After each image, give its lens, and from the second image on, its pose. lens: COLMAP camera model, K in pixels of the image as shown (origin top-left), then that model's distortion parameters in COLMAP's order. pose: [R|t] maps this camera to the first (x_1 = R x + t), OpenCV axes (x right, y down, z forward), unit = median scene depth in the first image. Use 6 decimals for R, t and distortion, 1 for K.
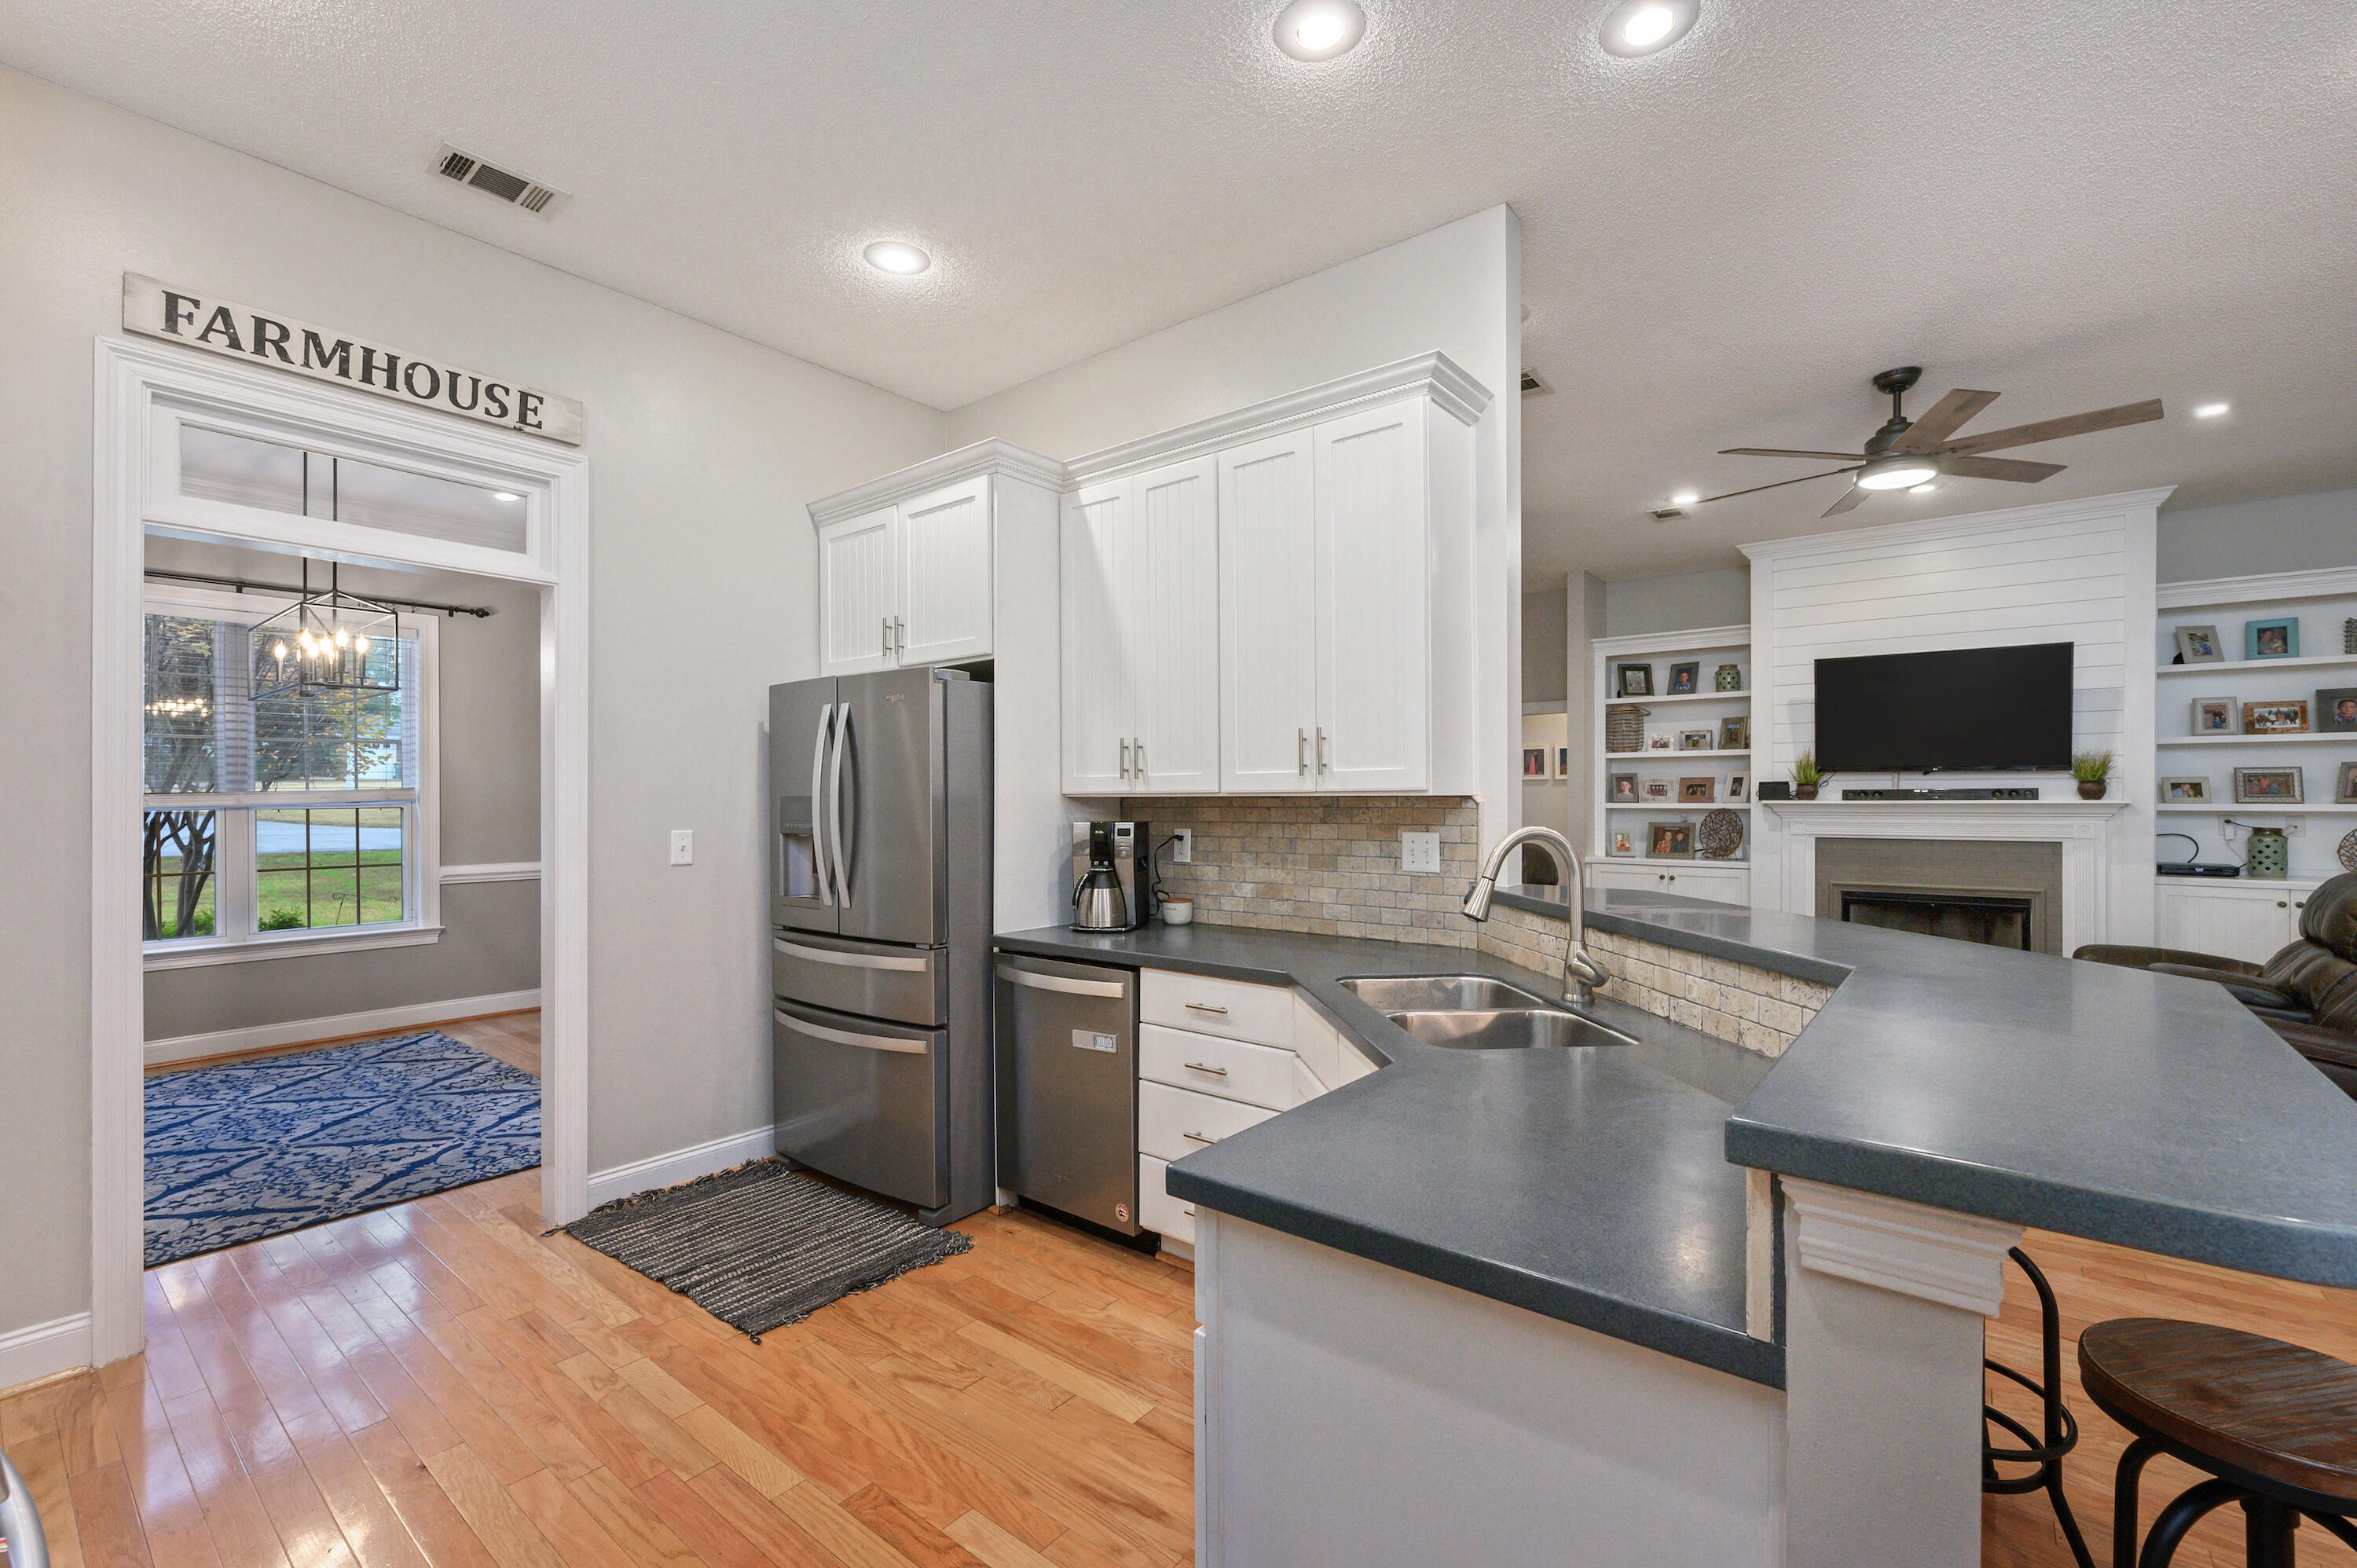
lens RADIAL K [[1011.6, 0, 1176.7], [0, 1011.6, 798.8], [0, 0, 1]] dist [0.001638, -0.001831]
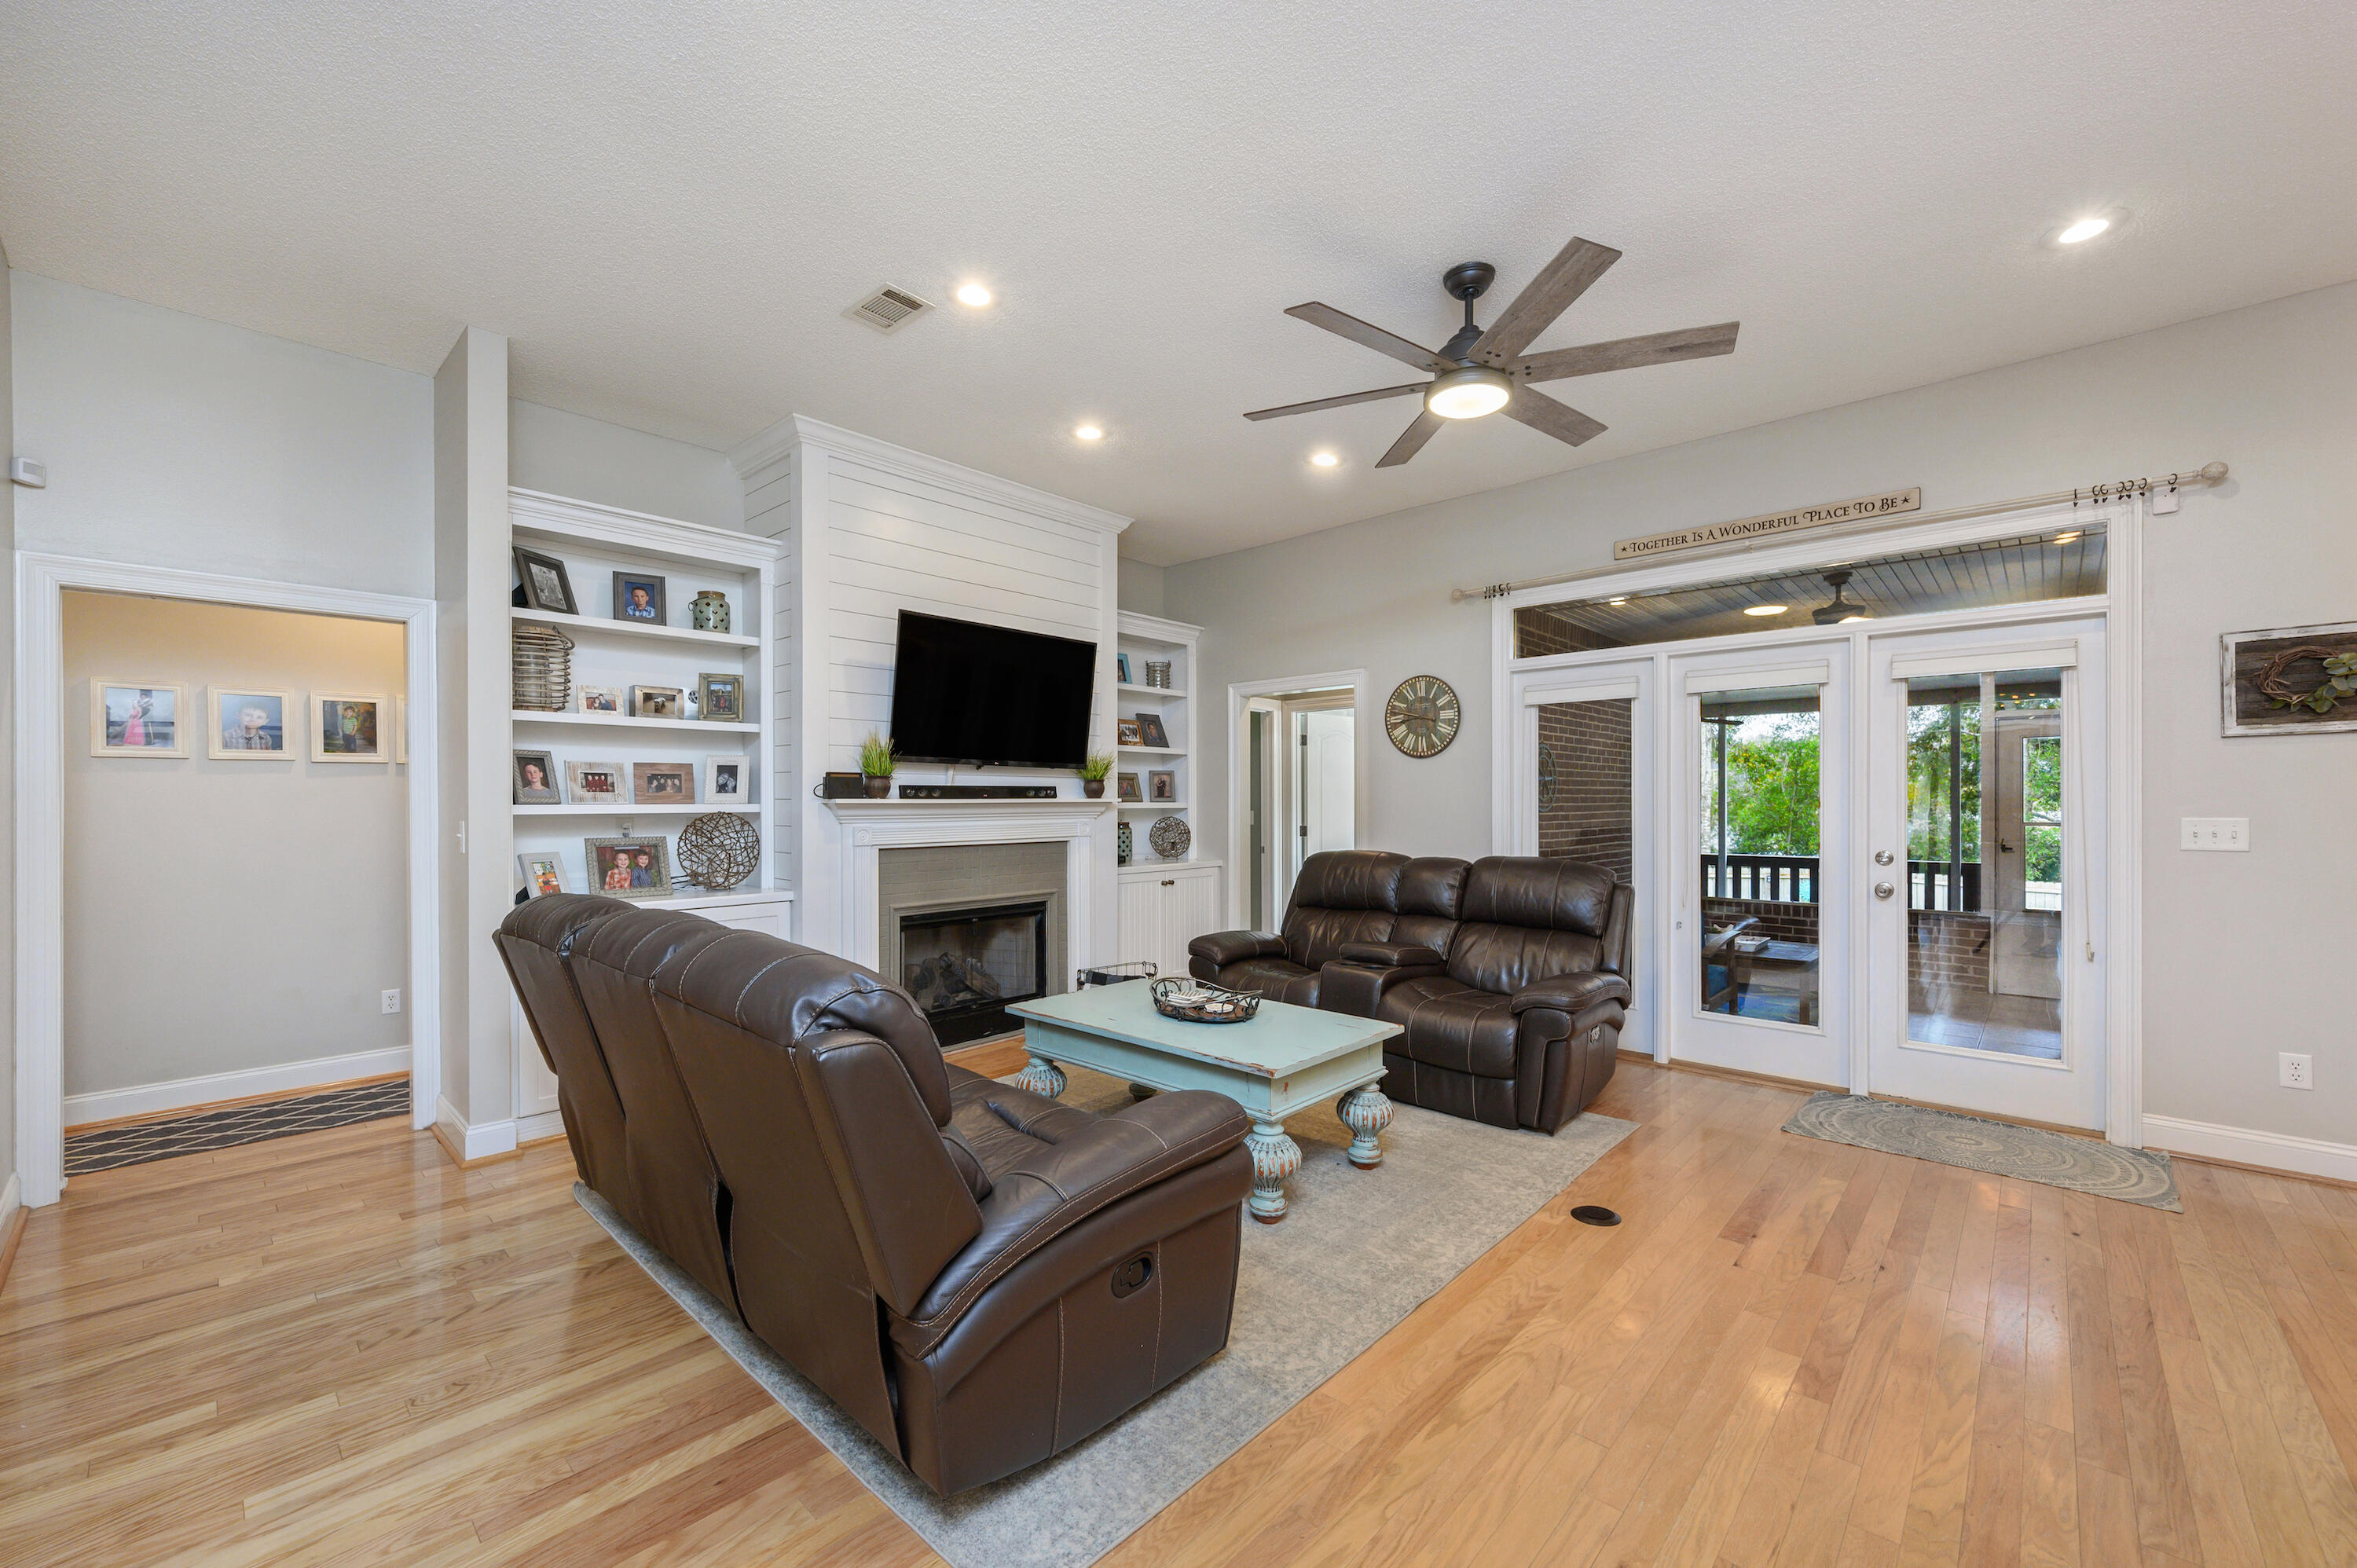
lens RADIAL K [[935.1, 0, 1187.7], [0, 935.1, 805.6], [0, 0, 1]] dist [0.000162, -0.000149]
pose [[0.065079, -0.002095, 0.997878, -0.042095], [0.004117, 0.999990, 0.001831, 0.006124], [-0.997872, 0.003989, 0.065087, 0.771011]]
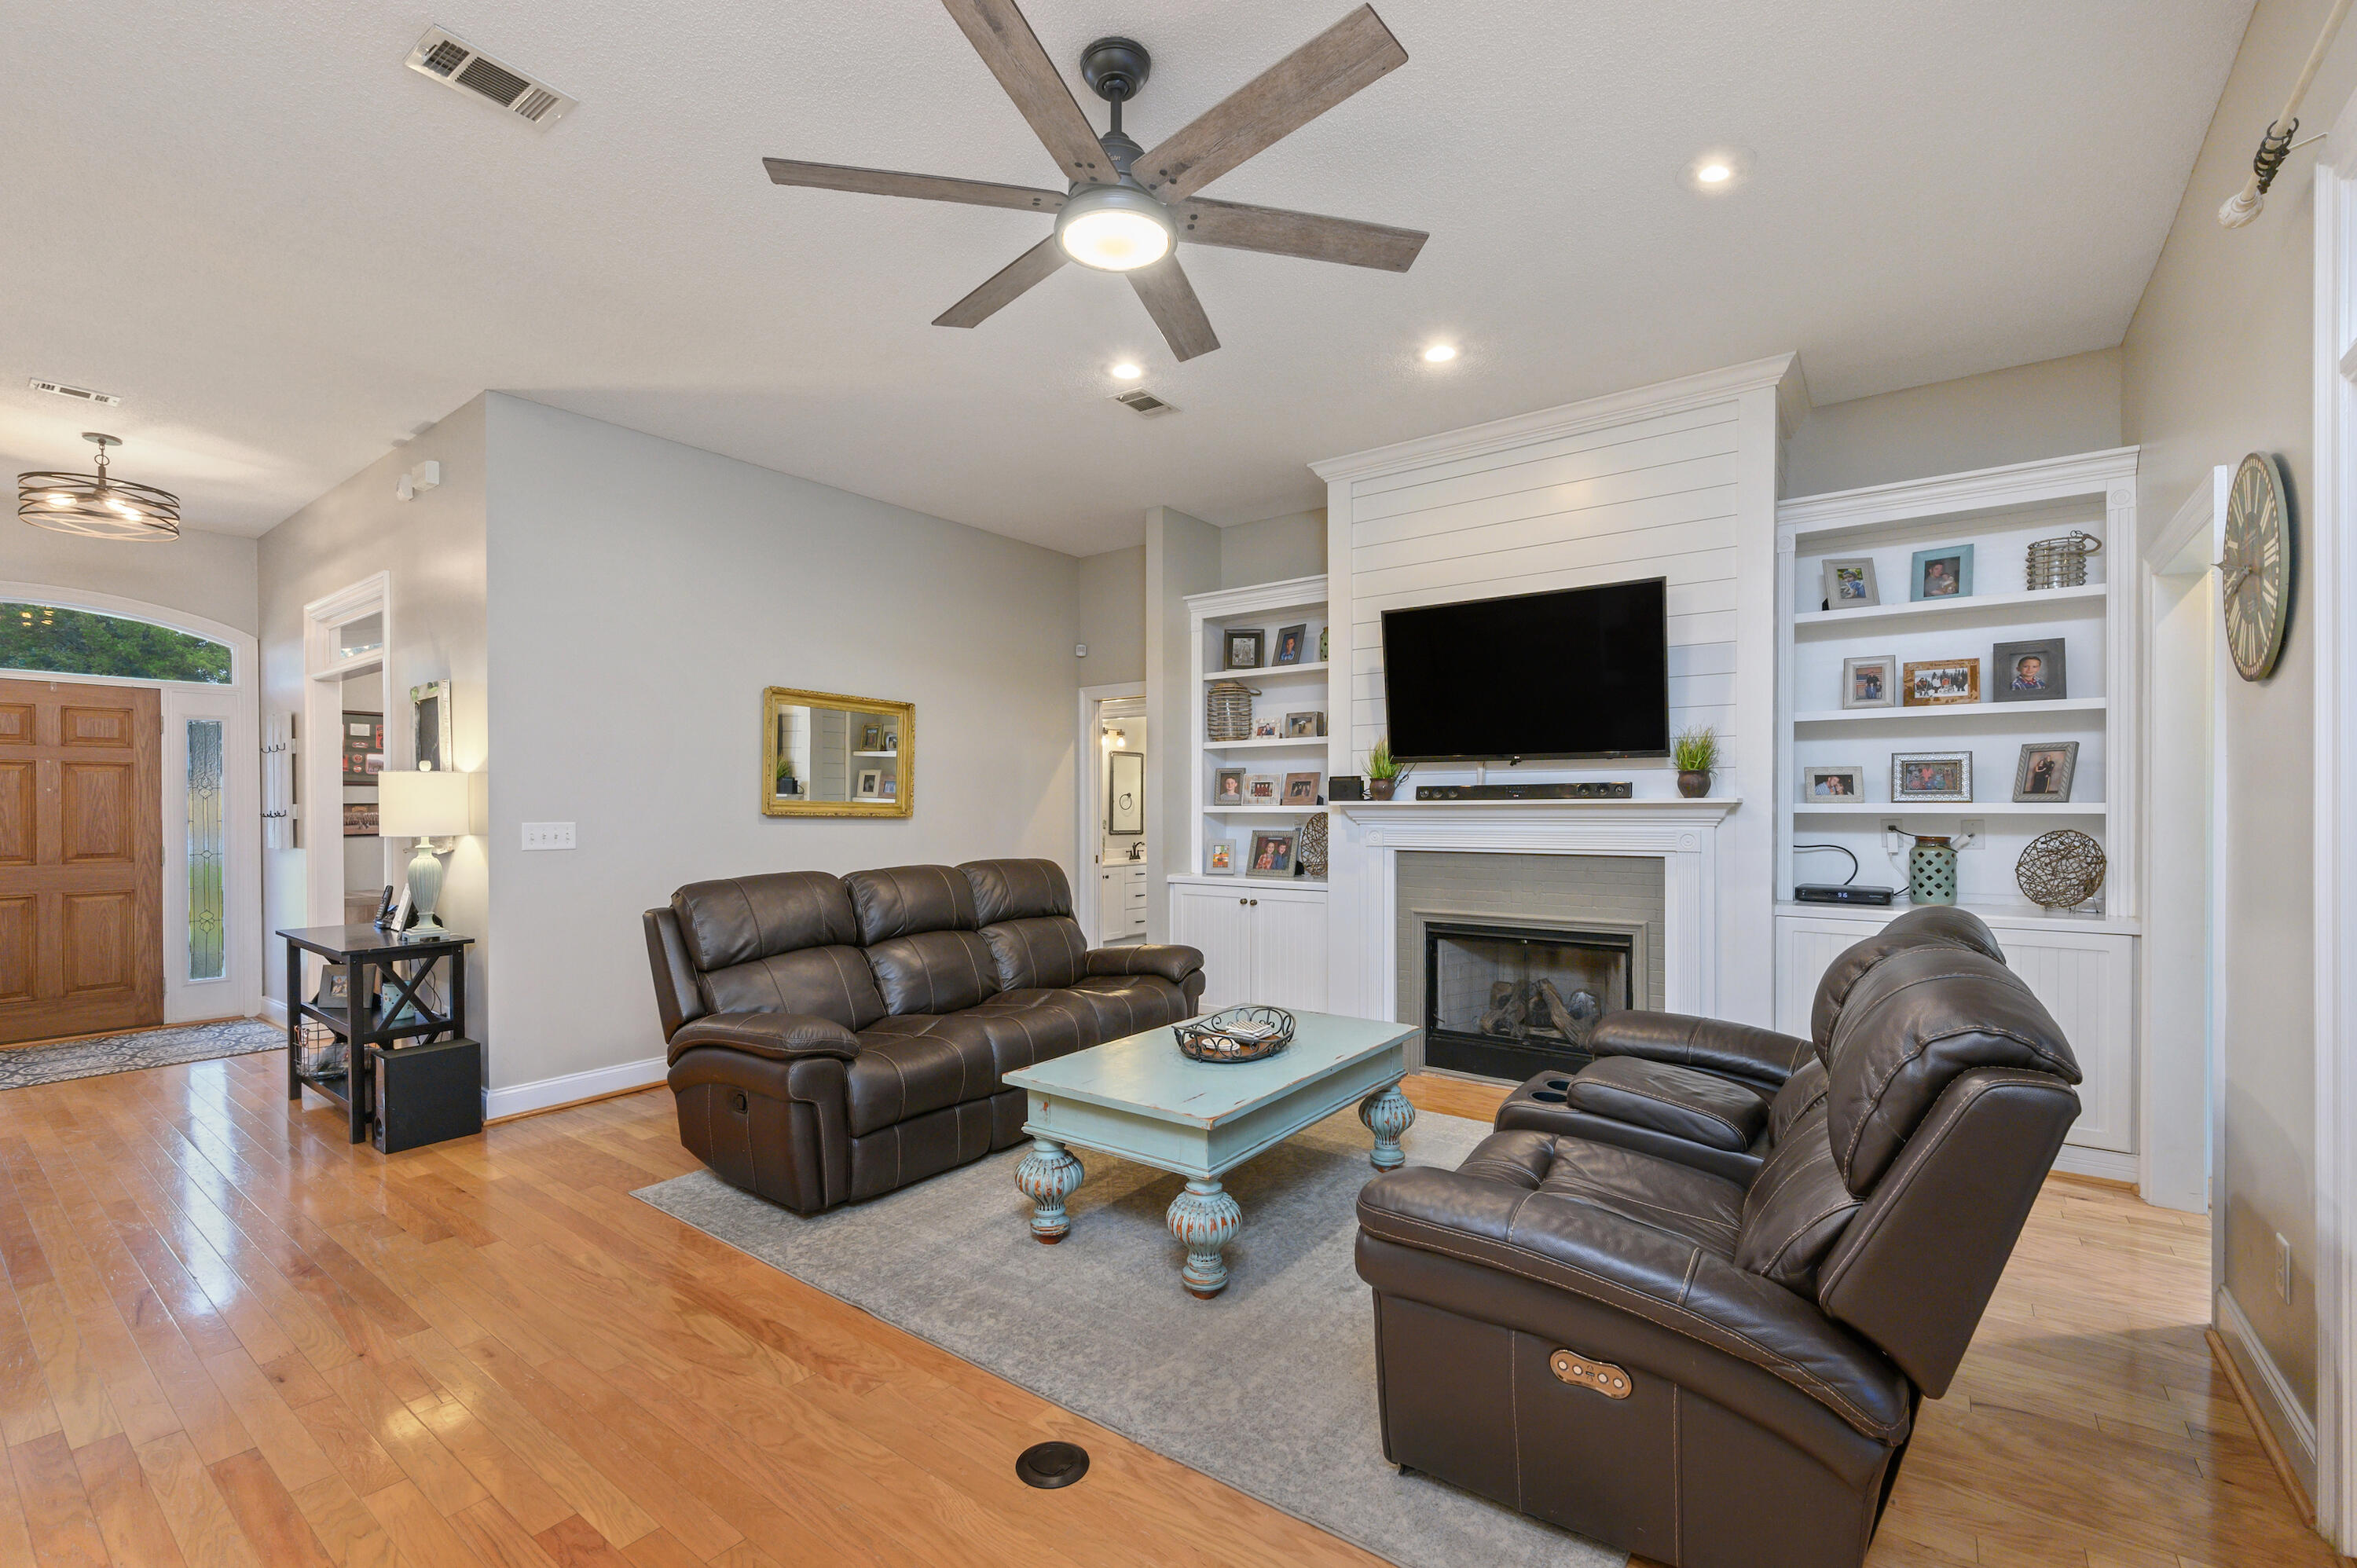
lens RADIAL K [[1011.6, 0, 1185.9], [0, 1011.6, 812.3], [0, 0, 1]] dist [0.001638, -0.001831]
pose [[0.999464, -0.002970, 0.032606, 0.477884], [0.002747, 0.999973, 0.006876, 0.004467], [-0.032625, -0.006783, 0.999445, 0.270837]]
